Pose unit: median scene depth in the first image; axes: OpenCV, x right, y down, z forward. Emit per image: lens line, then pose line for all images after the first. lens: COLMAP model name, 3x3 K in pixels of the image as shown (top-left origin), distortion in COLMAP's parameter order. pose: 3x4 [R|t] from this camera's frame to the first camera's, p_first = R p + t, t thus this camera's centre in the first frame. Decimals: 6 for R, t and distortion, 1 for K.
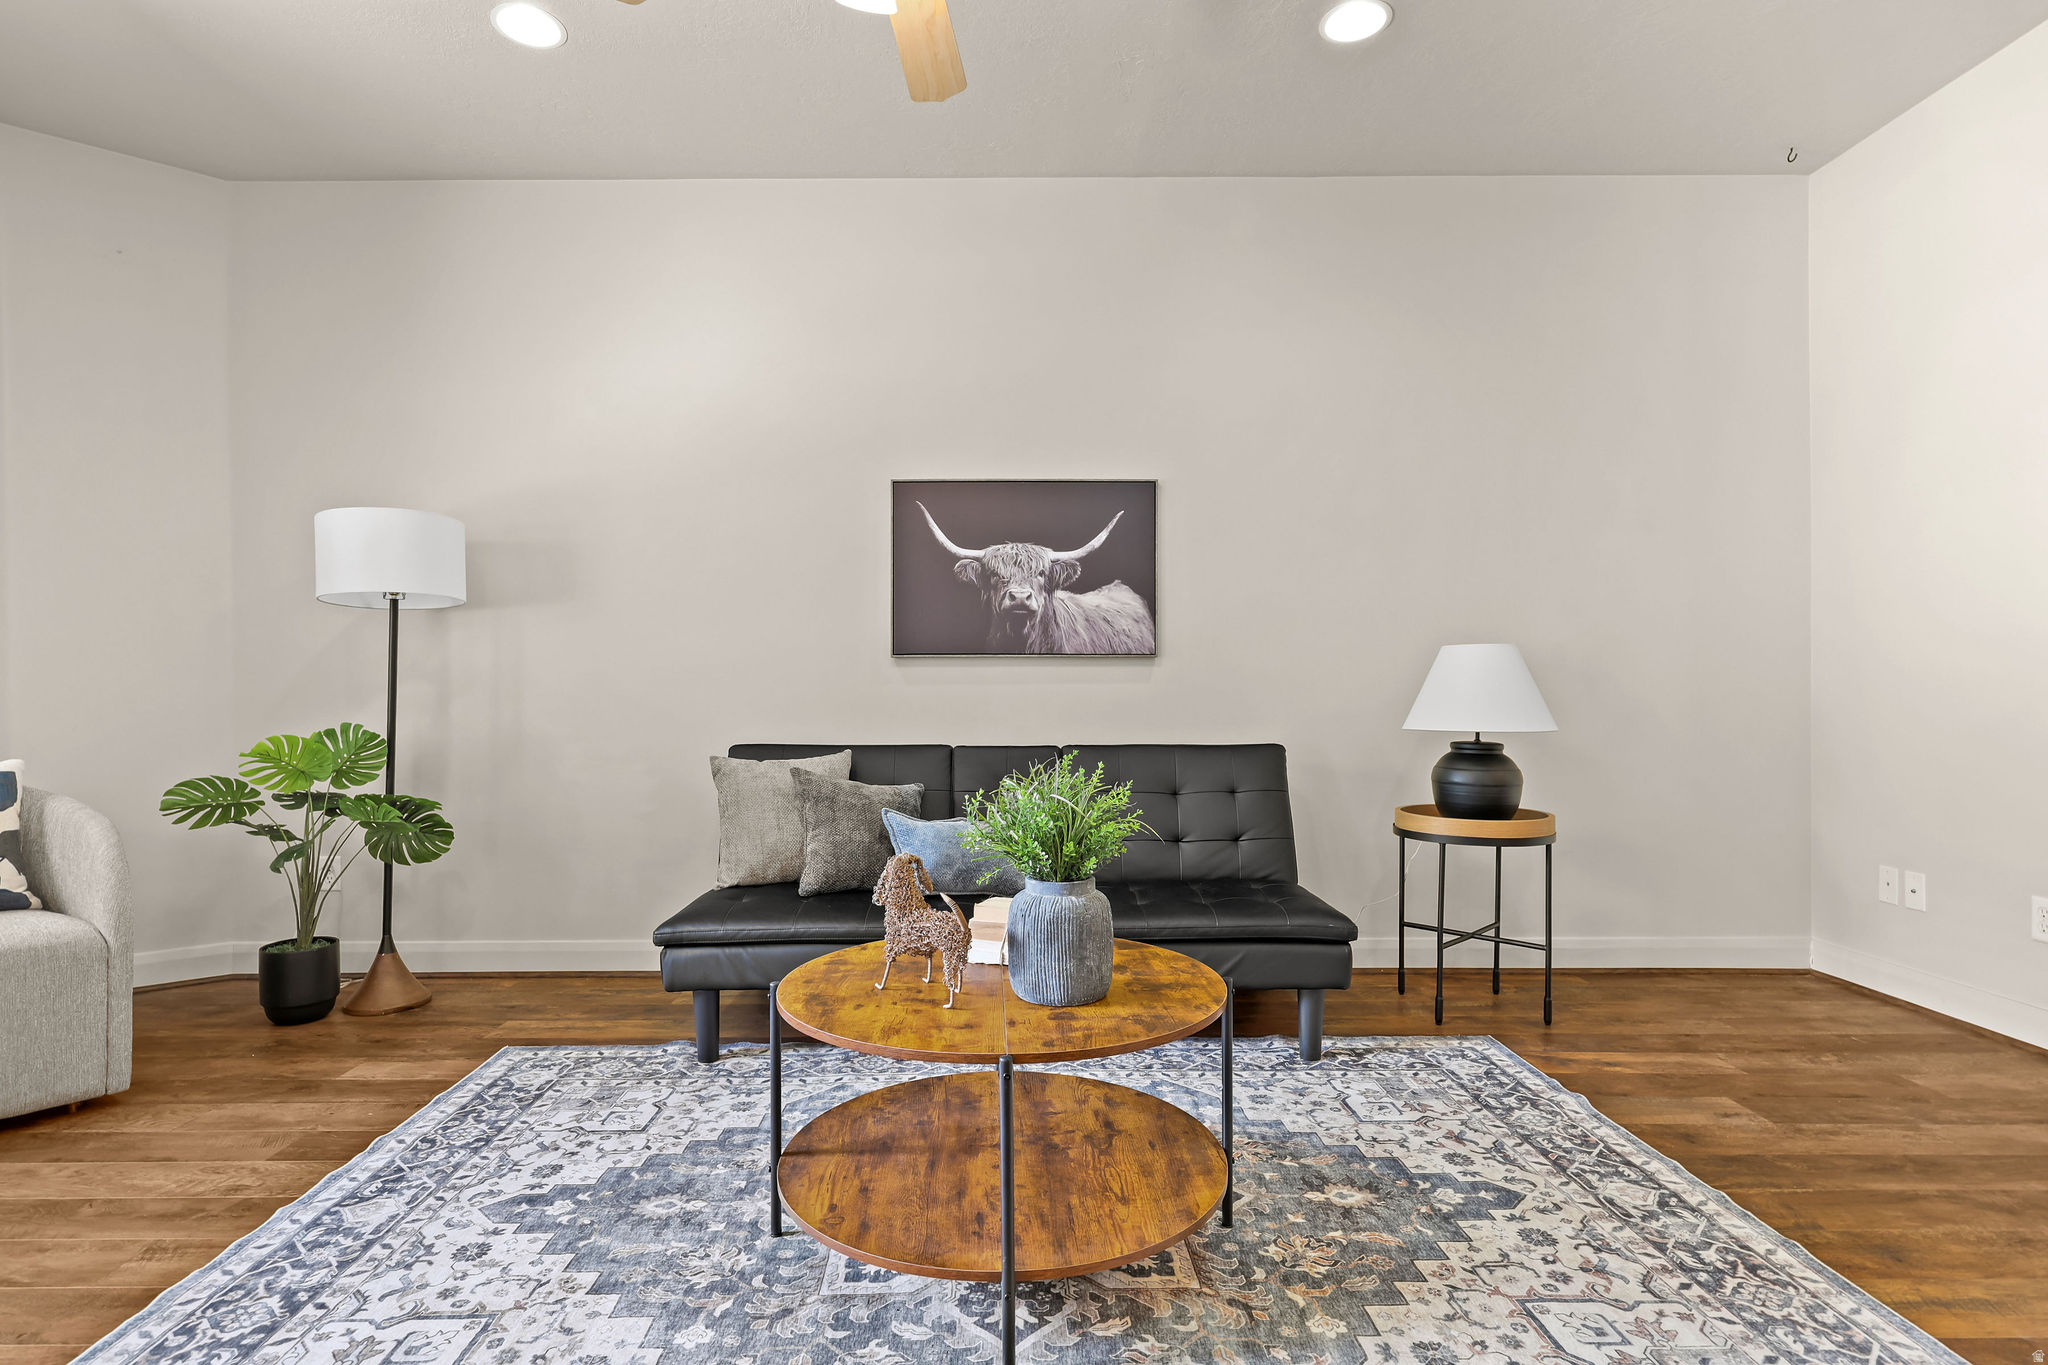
lens RADIAL K [[1041.8, 0, 1010.0], [0, 1041.8, 690.1], [0, 0, 1]] dist [0.000525, -0.000587]
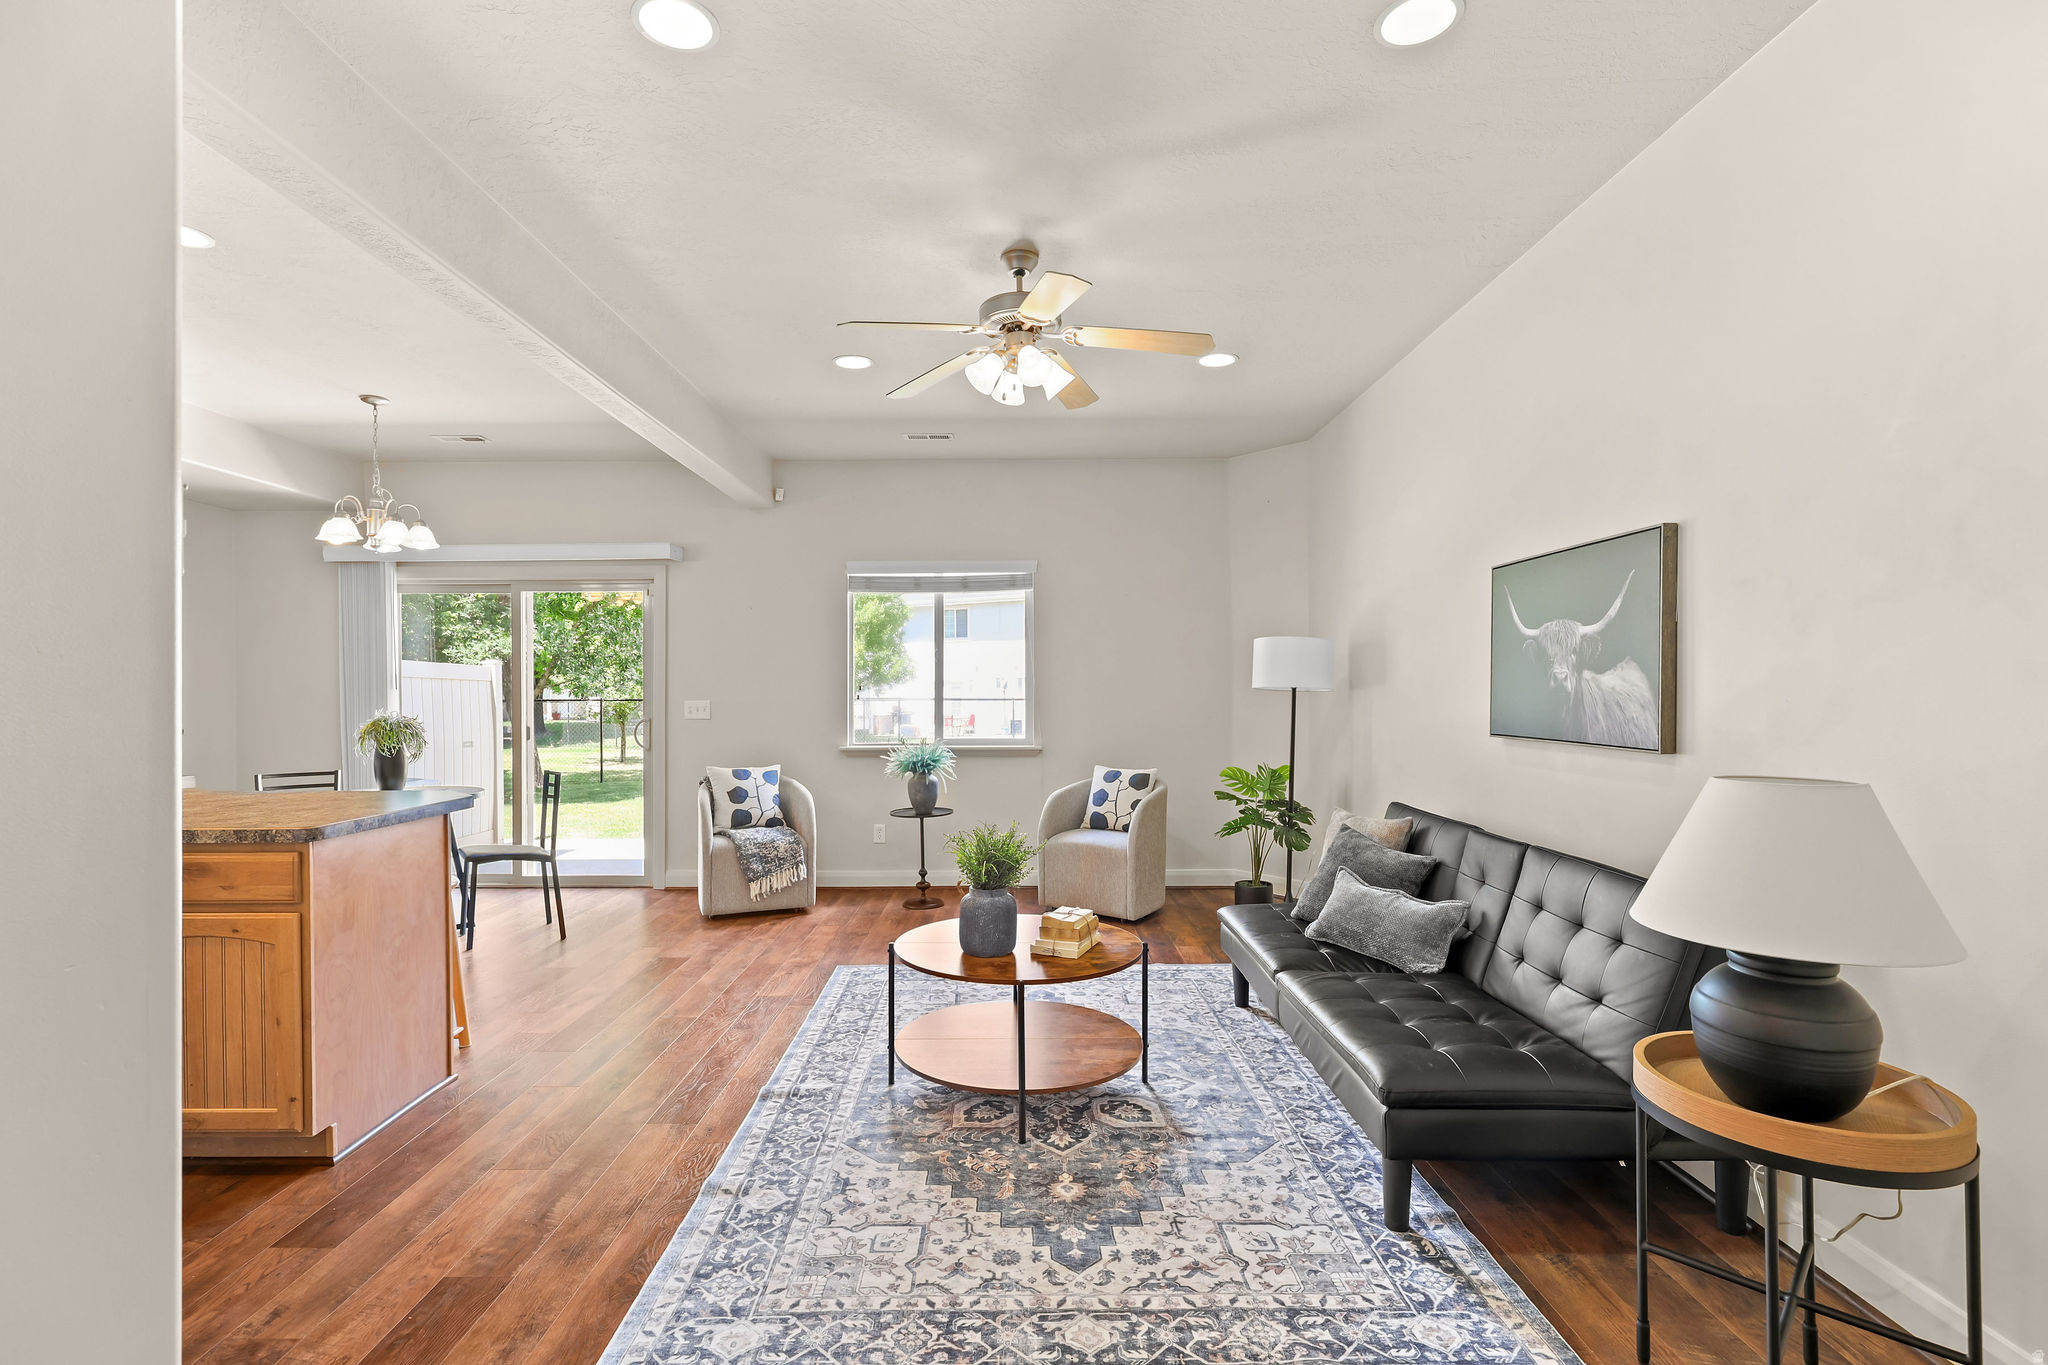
lens RADIAL K [[963.8, 0, 1007.6], [0, 963.8, 693.8], [0, 0, 1]] dist [0.003586, 0.000310]
pose [[-0.010304, 0.007061, -0.999922, 1.319690], [0.006863, 0.999952, 0.006990, -0.130008], [0.999923, -0.006790, -0.010352, 0.805808]]
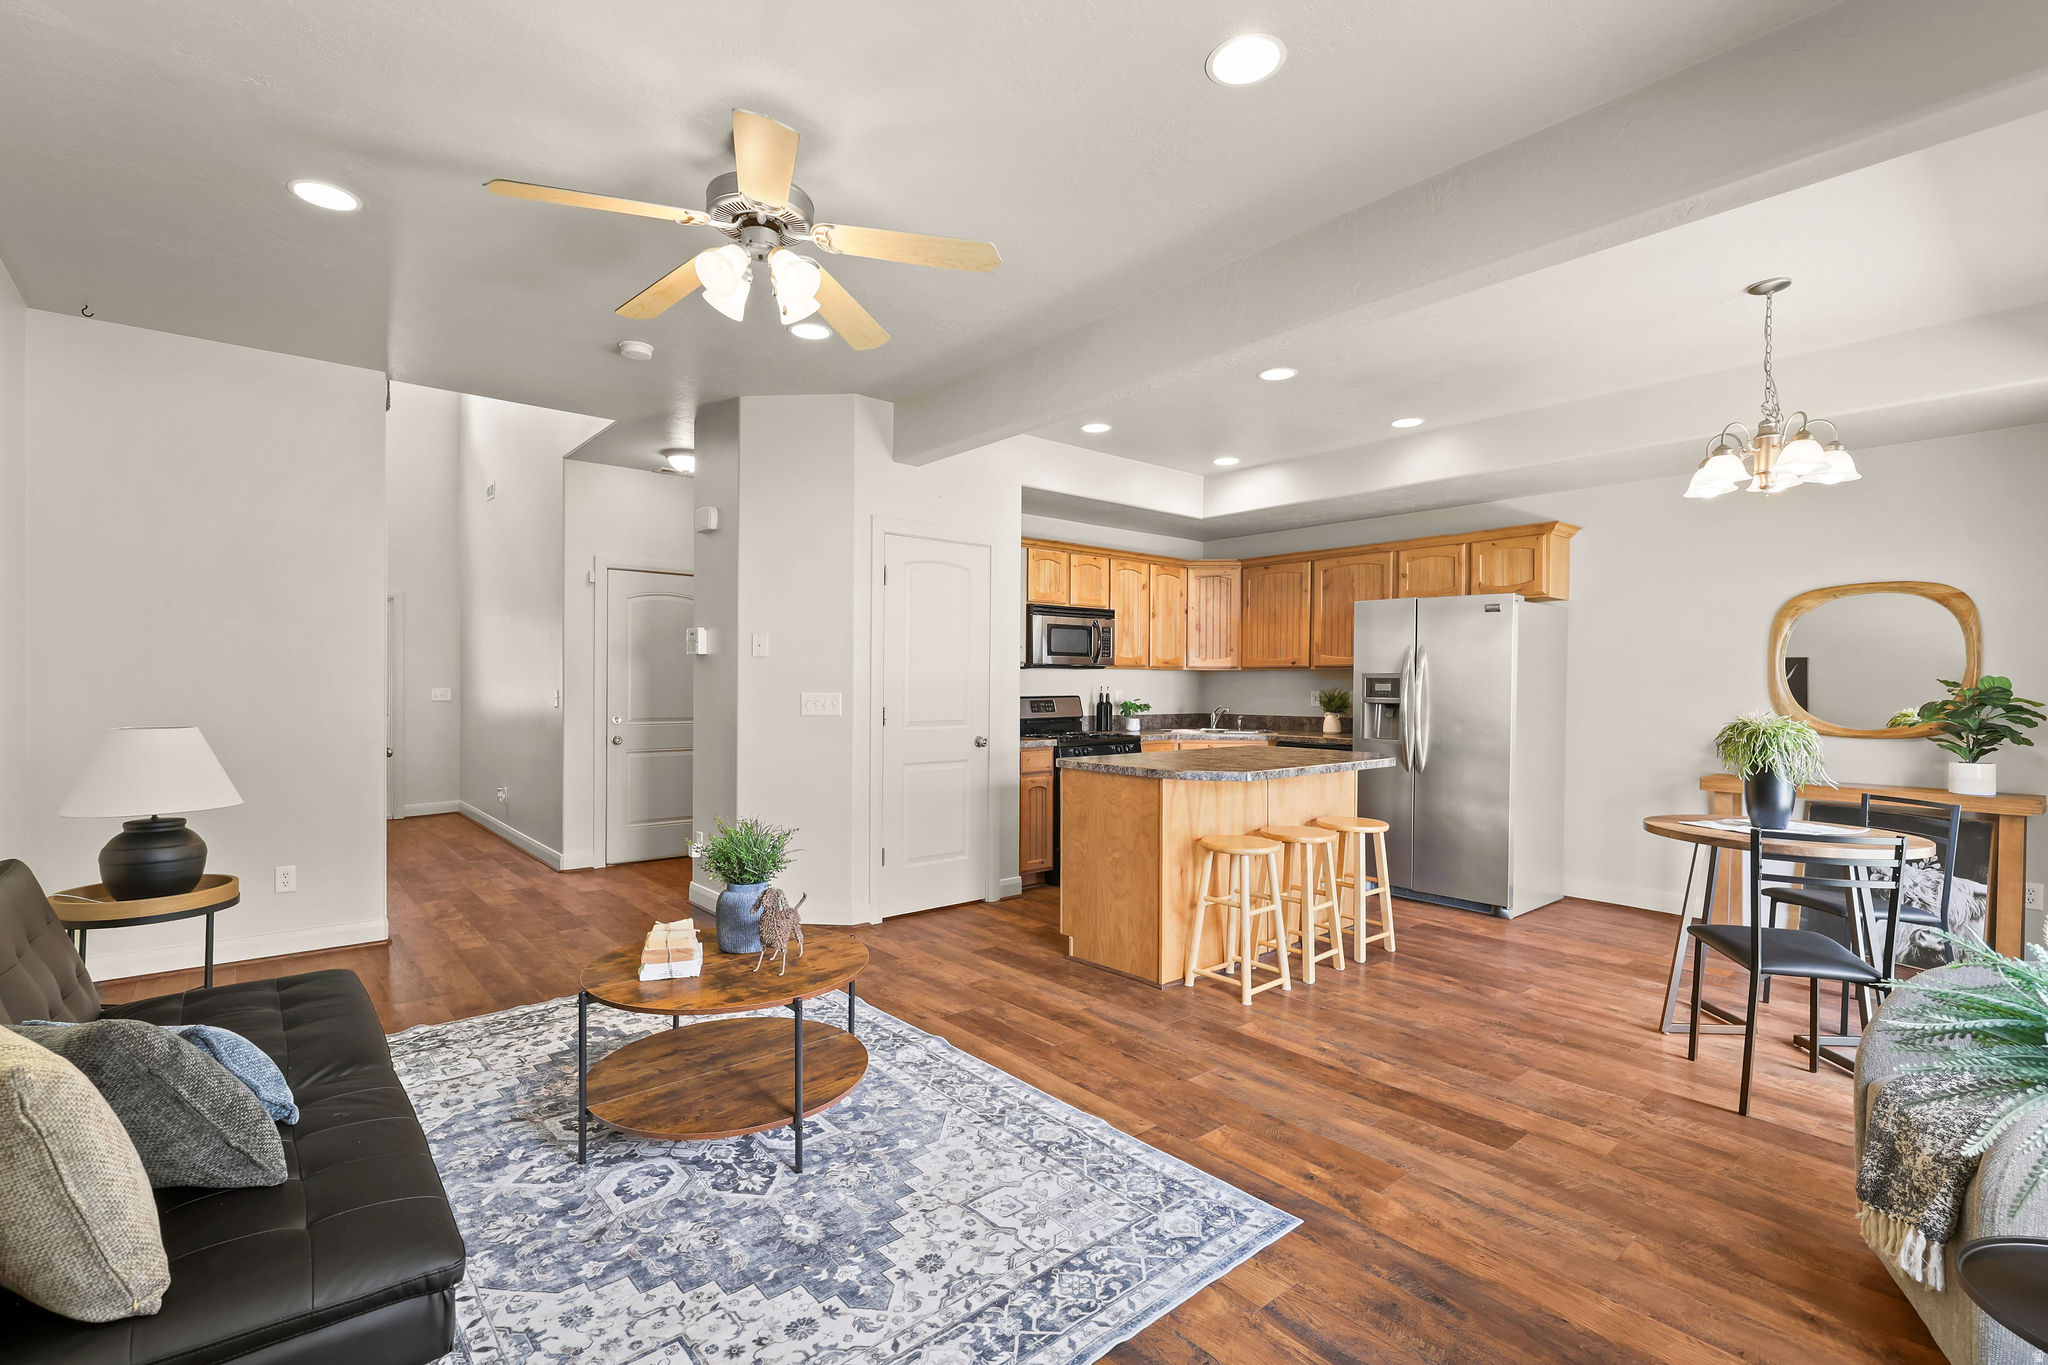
lens RADIAL K [[923.5, 0, 1005.5], [0, 923.5, 688.2], [0, 0, 1]] dist [-0.000867, 0.000251]
pose [[-0.639927, -0.003485, 0.768428, -1.107280], [-0.005664, 0.999984, -0.000182, -0.118253], [-0.768415, -0.004469, -0.639936, 1.277854]]
